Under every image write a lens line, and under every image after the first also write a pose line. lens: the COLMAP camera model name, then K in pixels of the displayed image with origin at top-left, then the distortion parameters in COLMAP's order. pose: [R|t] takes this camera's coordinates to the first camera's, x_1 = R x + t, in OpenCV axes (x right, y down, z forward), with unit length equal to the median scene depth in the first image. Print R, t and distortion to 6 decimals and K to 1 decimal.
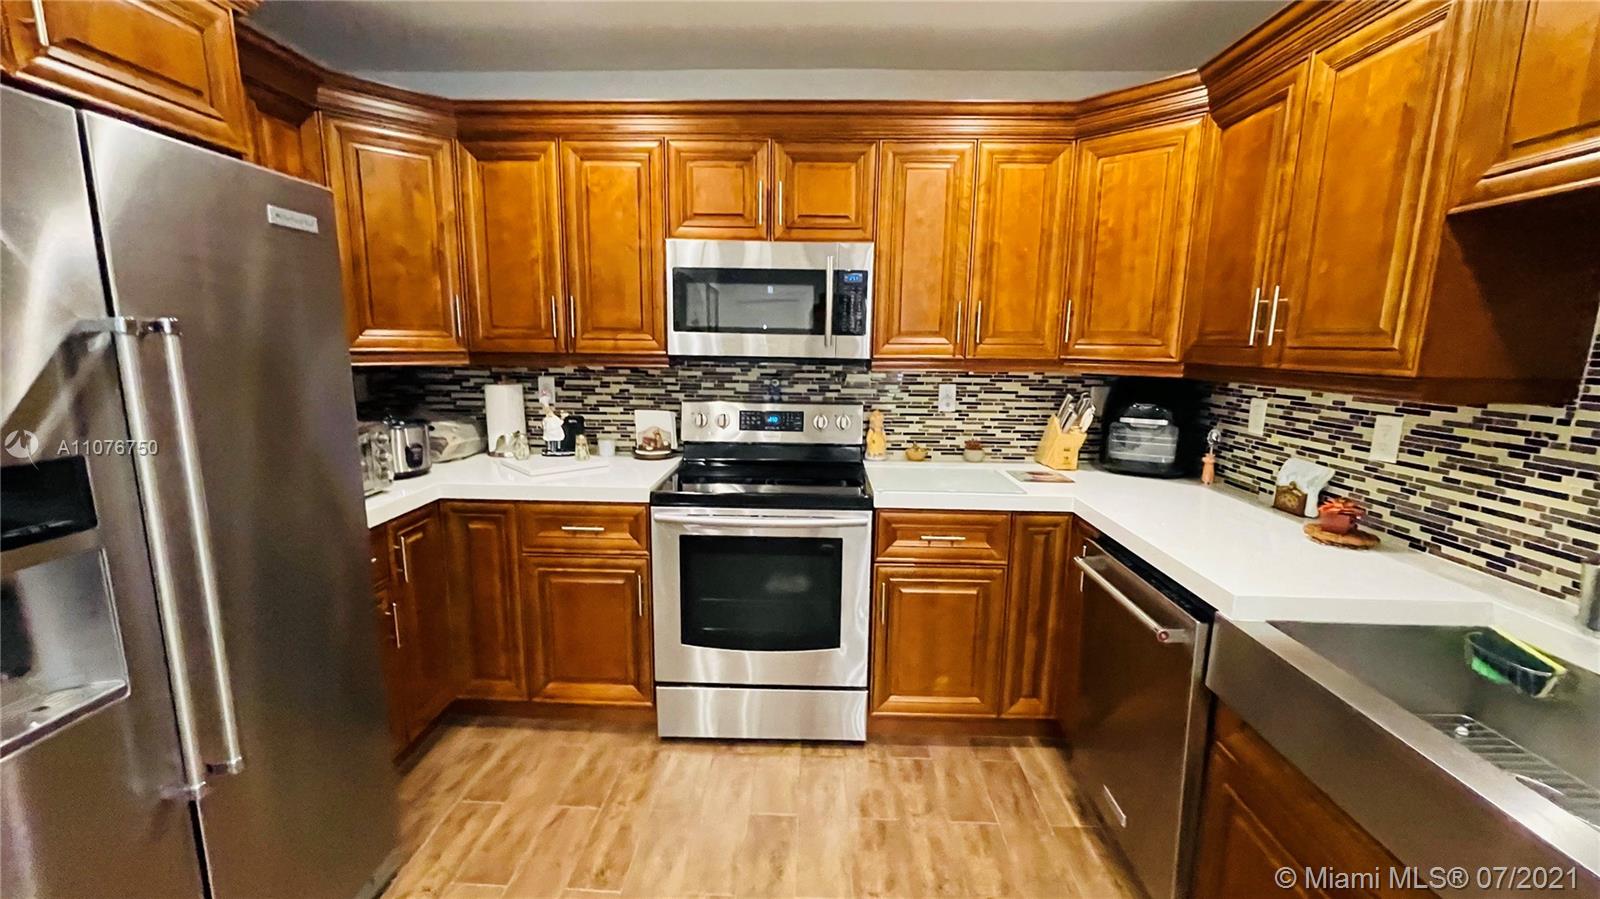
lens RADIAL K [[647.8, 0, 792.6], [0, 647.8, 453.1], [0, 0, 1]] dist [-0.003990, 0.001287]
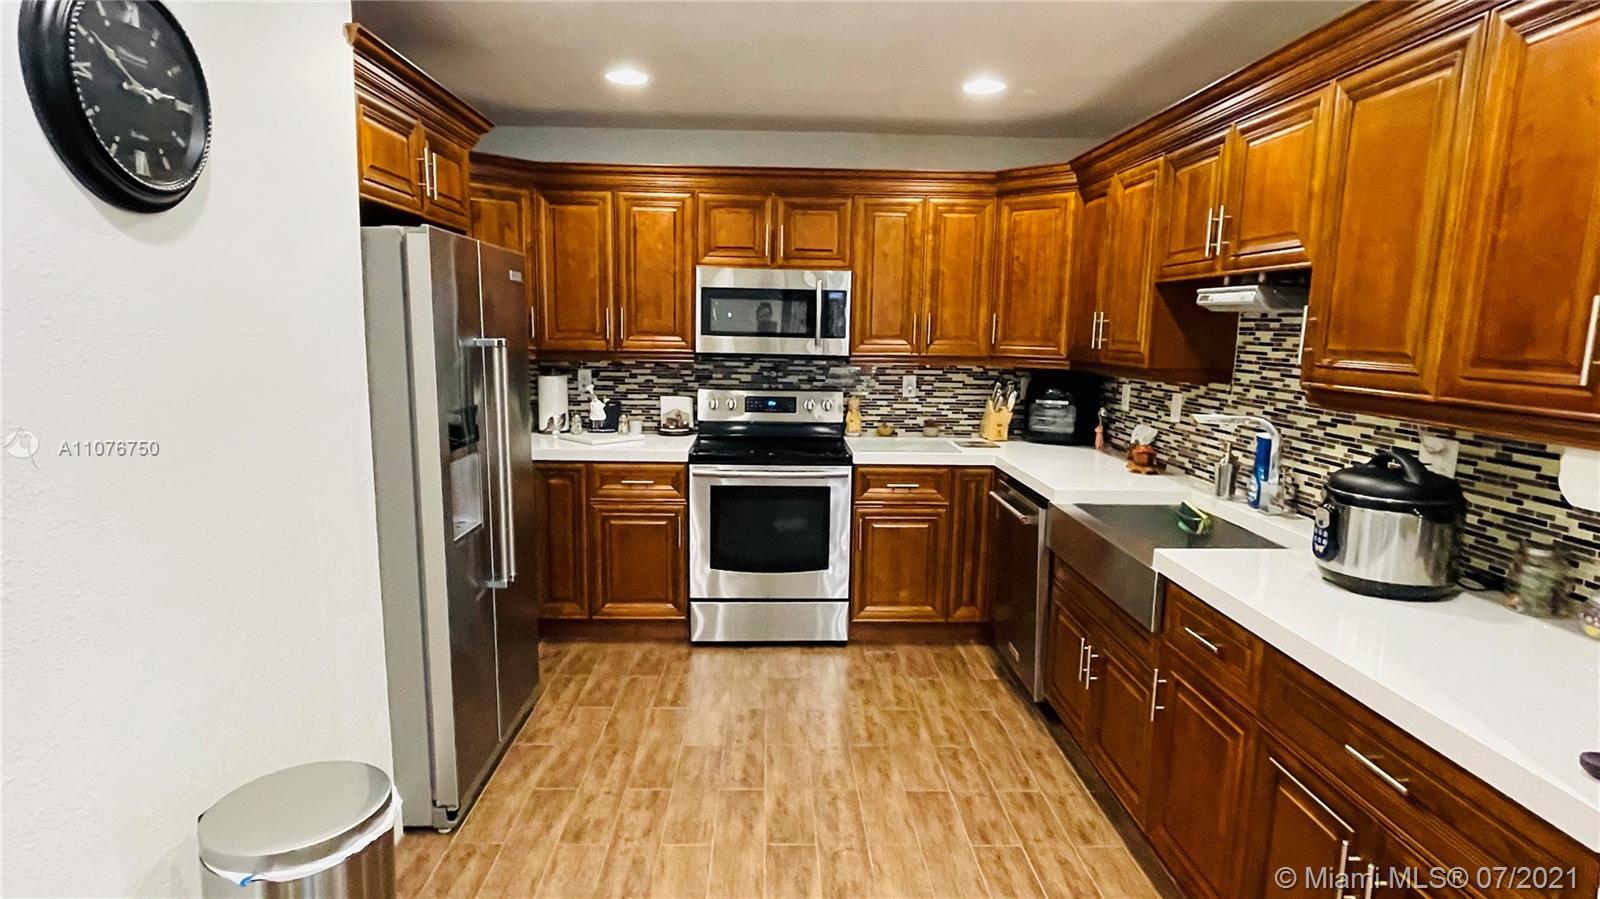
lens RADIAL K [[854.7, 0, 788.4], [0, 854.7, 452.9], [0, 0, 1]] dist [-0.004038, 0.001122]
pose [[0.998323, -0.005776, 0.057607, -0.112466], [0.007114, 0.999709, -0.023042, 0.098770], [-0.057457, 0.023413, 0.998073, -0.779670]]
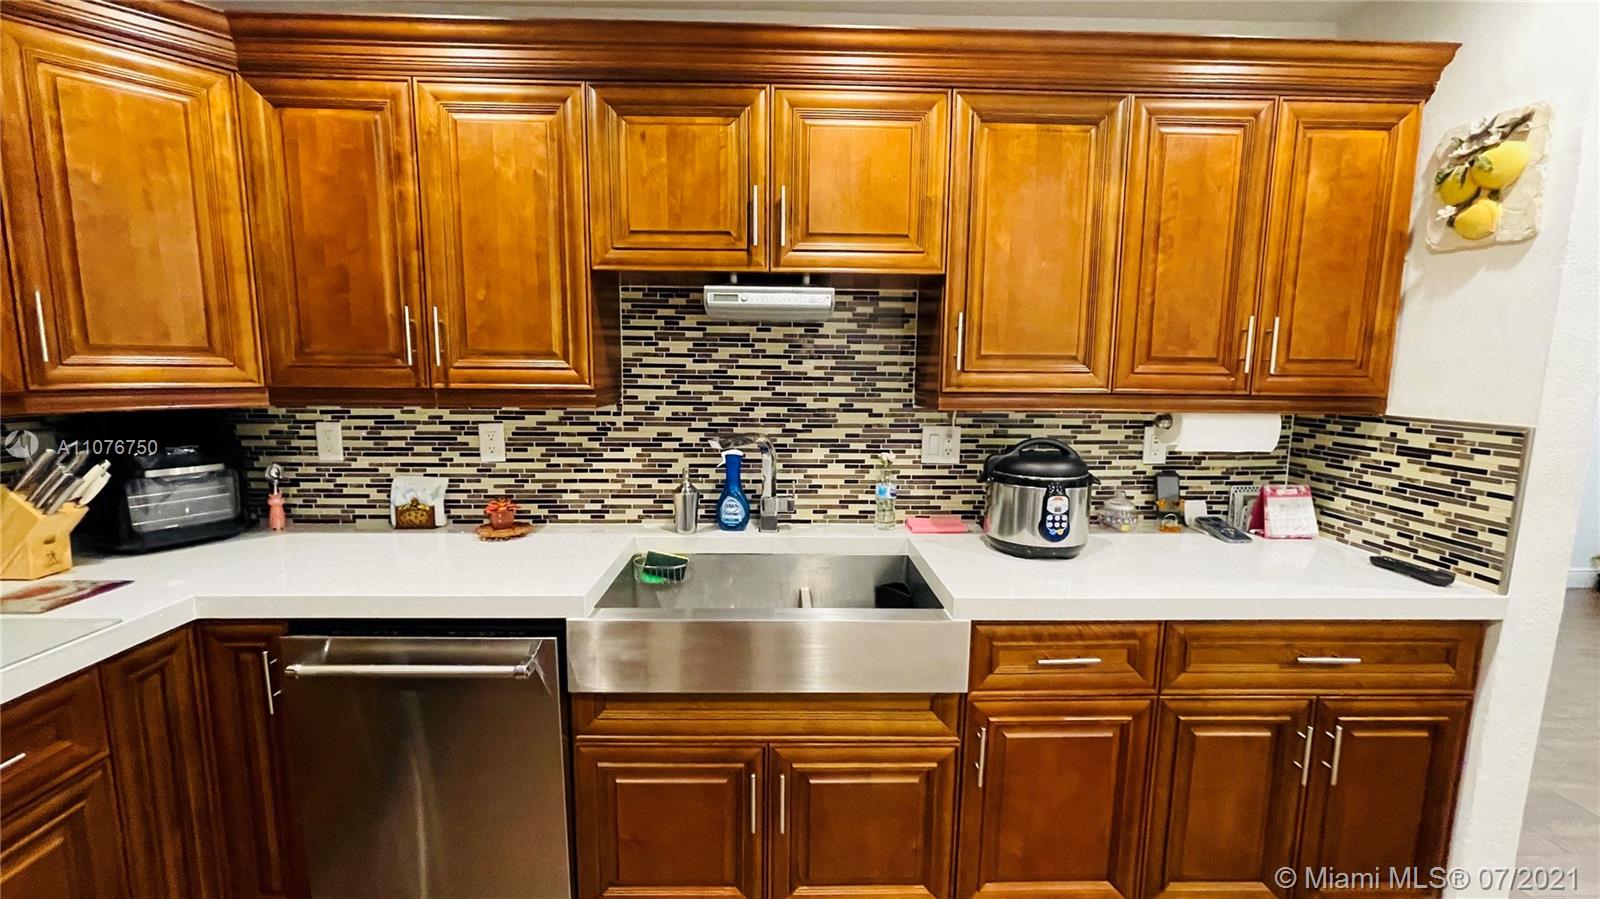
lens RADIAL K [[647.8, 0, 791.9], [0, 647.8, 452.6], [0, 0, 1]] dist [-0.003990, 0.001287]
pose [[-0.063711, -0.143322, 0.987623, -0.223014], [0.162717, 0.974899, 0.151972, -0.072512], [-0.984614, 0.170386, -0.038791, 0.386017]]
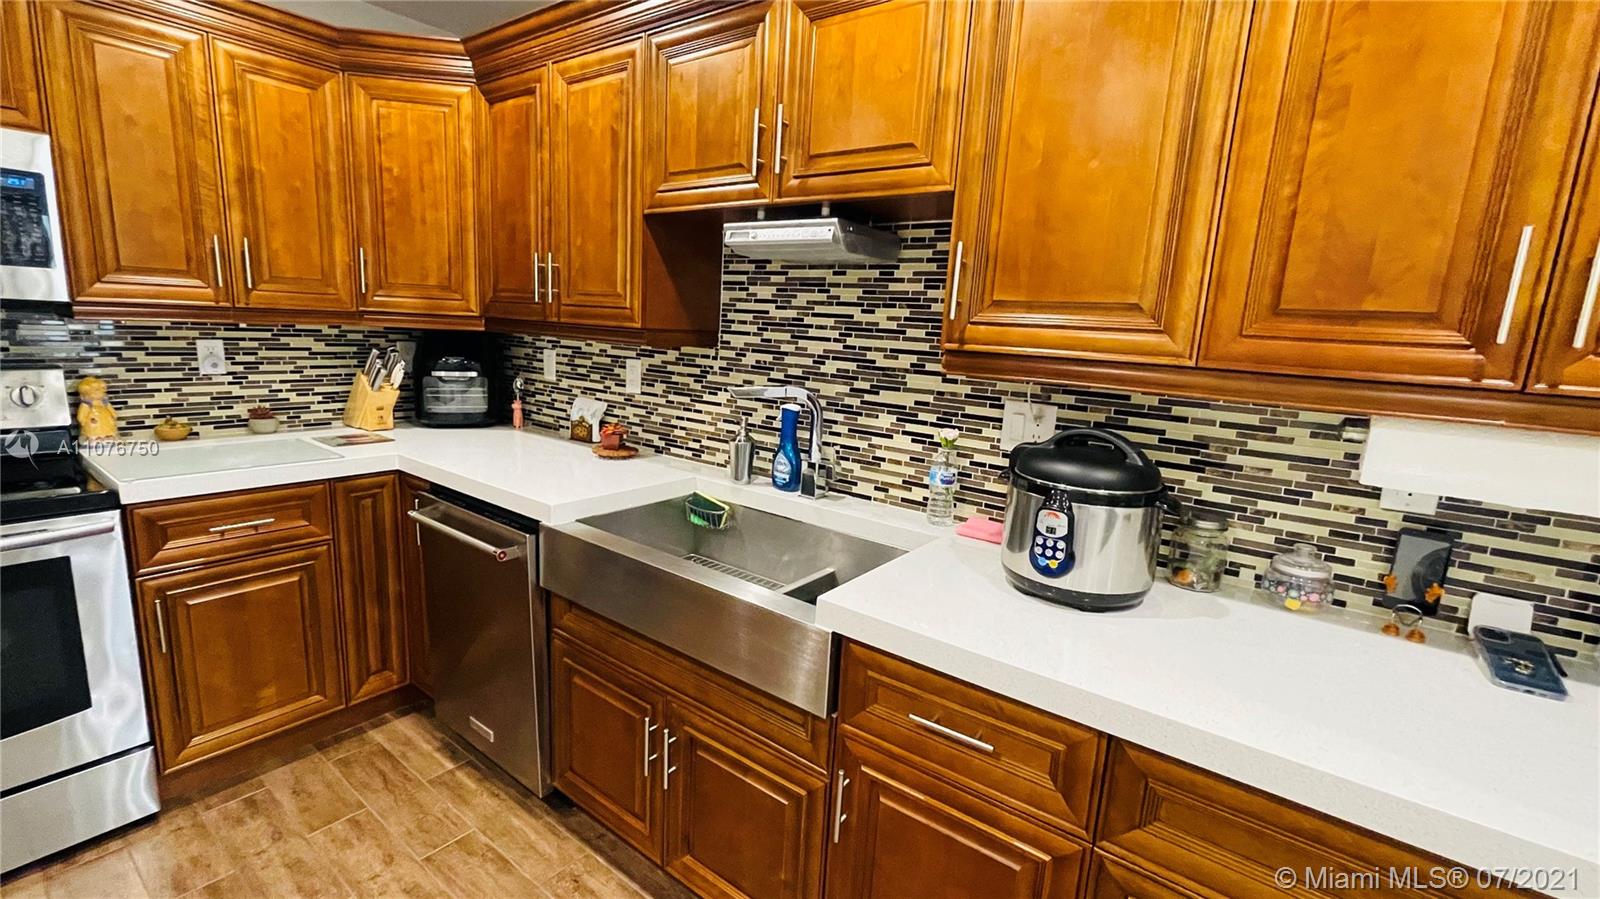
lens RADIAL K [[697.5, 0, 792.2], [0, 697.5, 452.6], [0, 0, 1]] dist [-0.003023, 0.002045]
pose [[0.579546, -0.132872, 0.804035, -0.061218], [0.096496, 0.990866, 0.094193, 0.023482], [-0.809207, 0.022997, 0.587074, -0.090507]]
